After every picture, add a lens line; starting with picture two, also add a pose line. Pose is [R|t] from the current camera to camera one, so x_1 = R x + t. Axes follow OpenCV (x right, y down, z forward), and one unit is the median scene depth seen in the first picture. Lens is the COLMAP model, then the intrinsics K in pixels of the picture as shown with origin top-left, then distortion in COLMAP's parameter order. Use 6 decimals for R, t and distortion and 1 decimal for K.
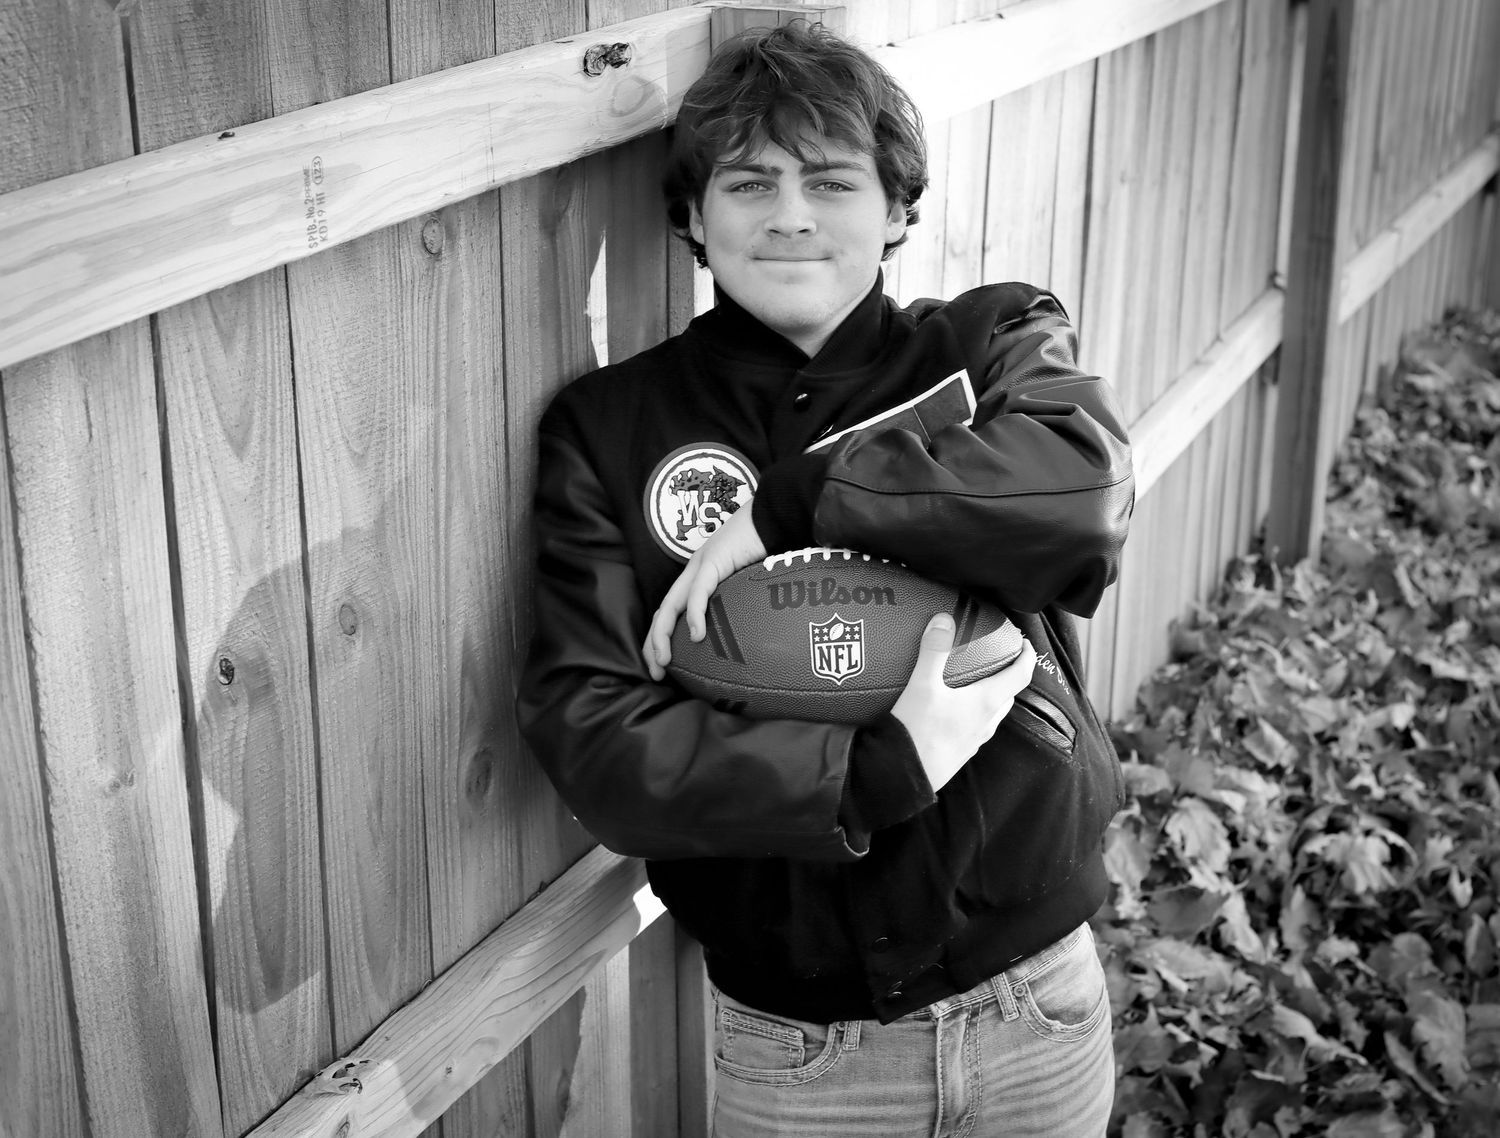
lens RADIAL K [[2304.8, 0, 753.4], [0, 2304.8, 570.3], [0, 0, 1]] dist [-0.109897, 0.000000]
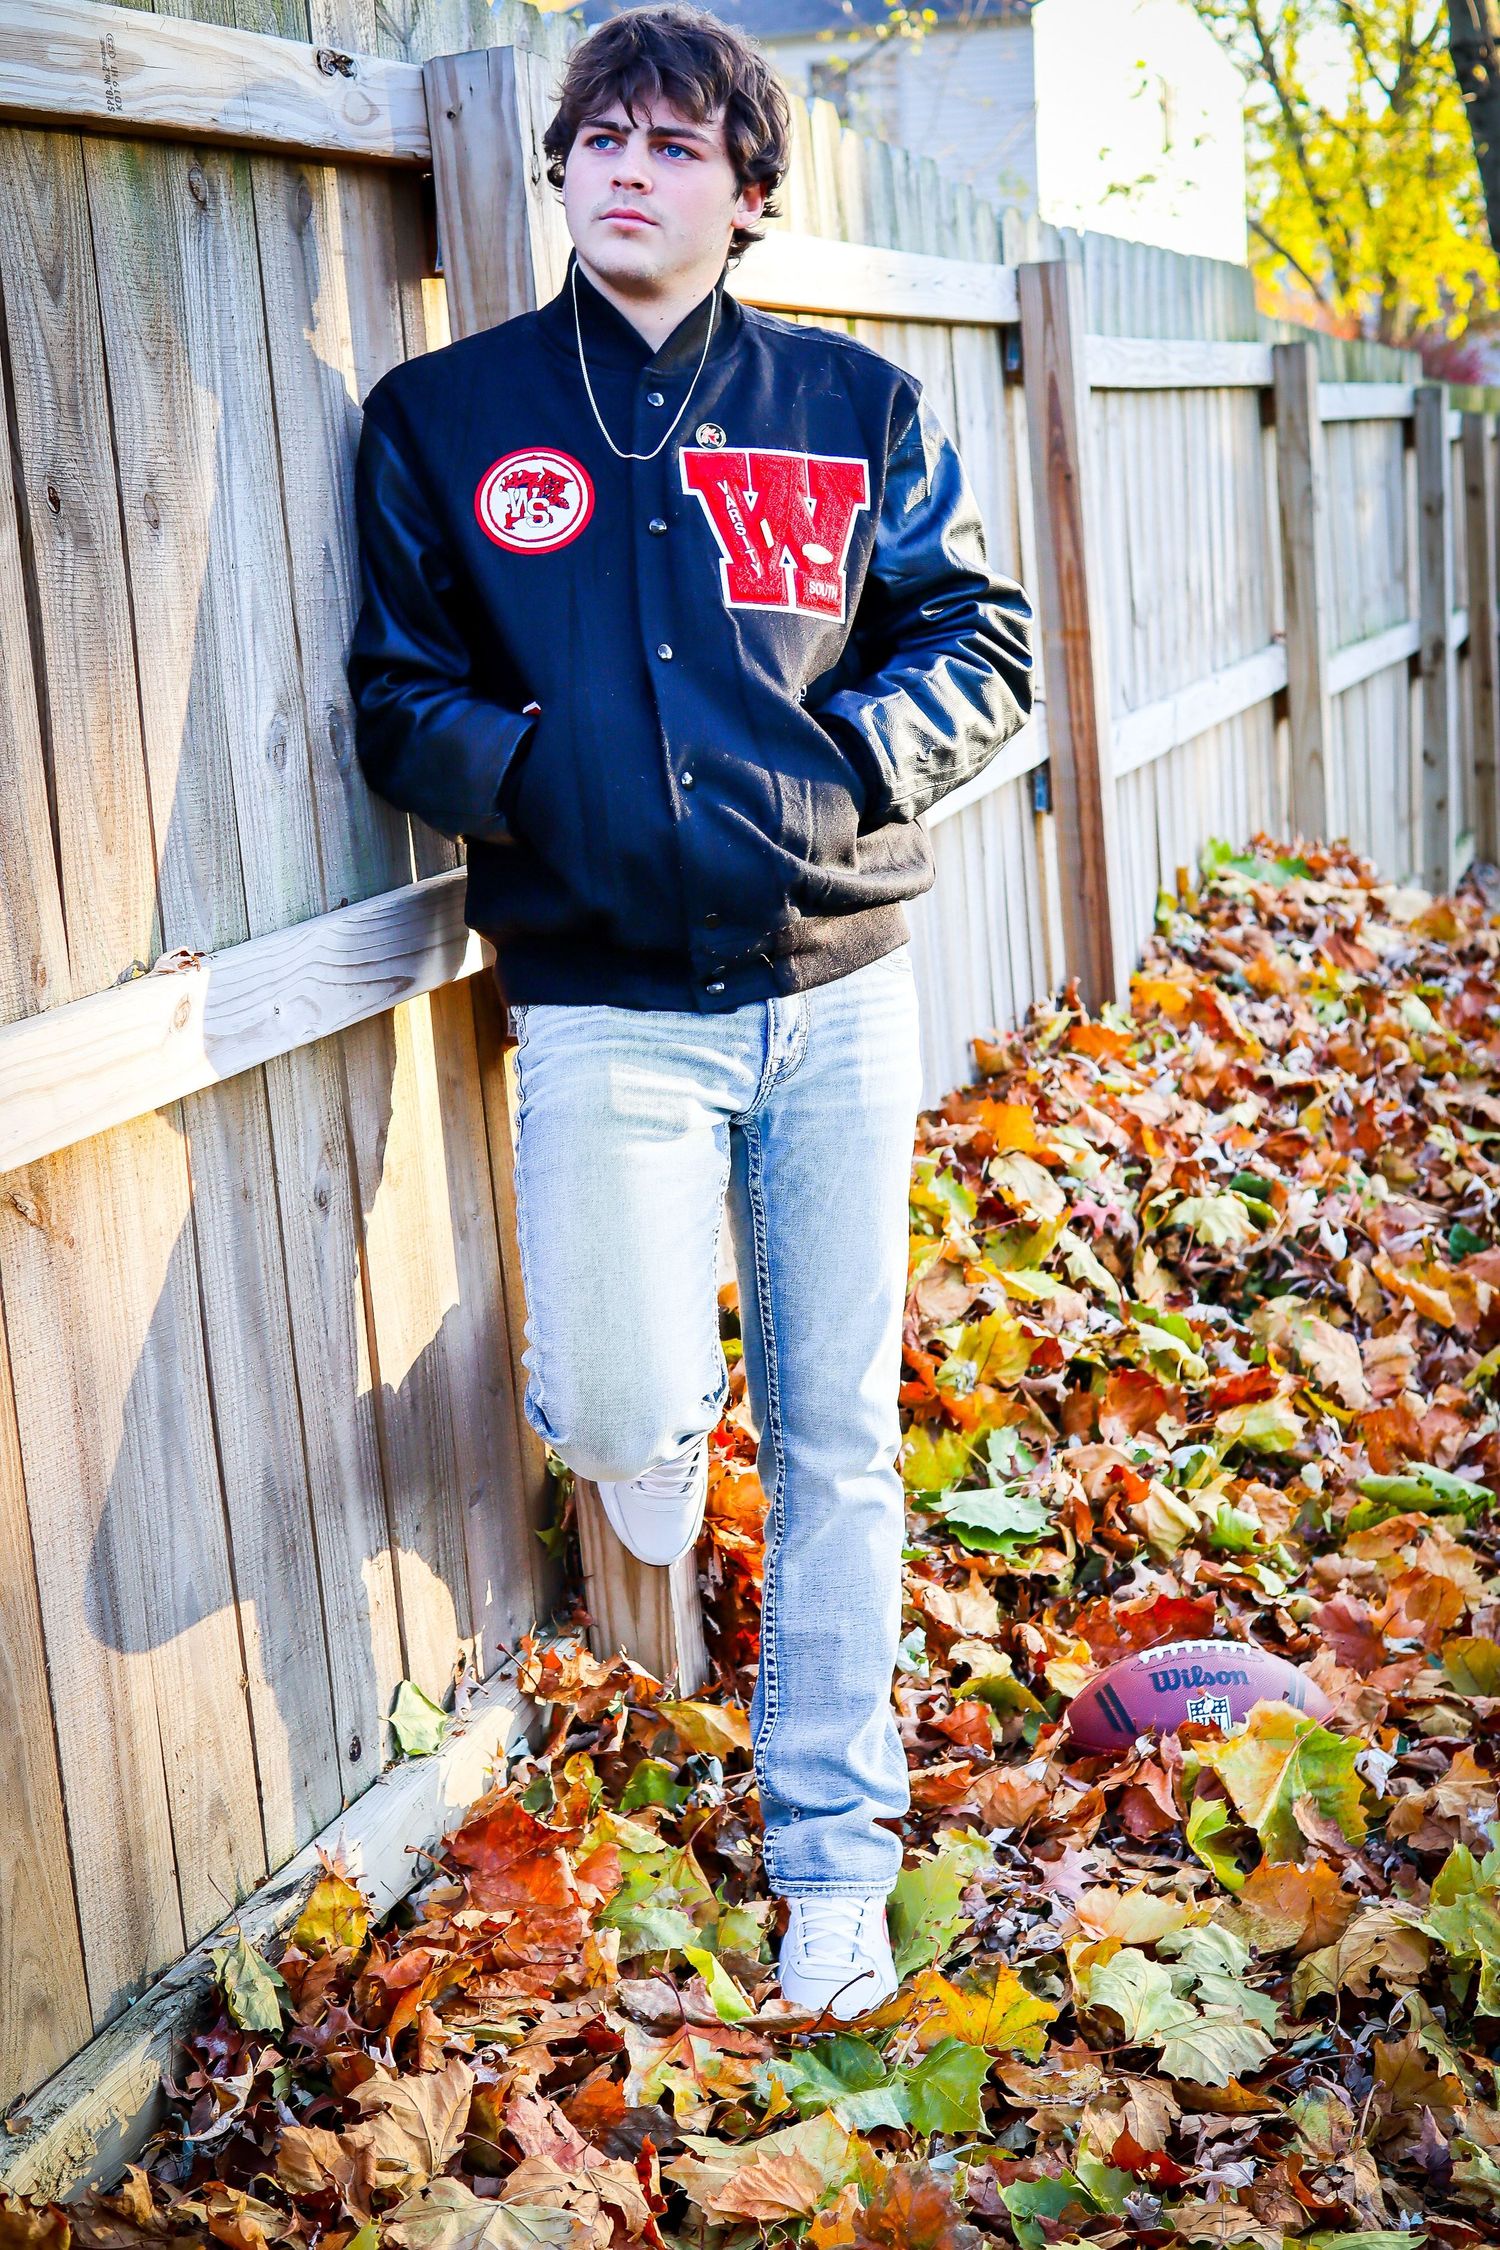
lens RADIAL K [[3219.9, 0, 745.6], [0, 3219.9, 1122.5], [0, 0, 1]] dist [-0.099113, 0.000000]
pose [[0.986743, -0.105272, 0.123518, -0.059700], [0.127079, 0.974566, -0.184588, 0.294831], [-0.100944, 0.197837, 0.975023, -0.188236]]
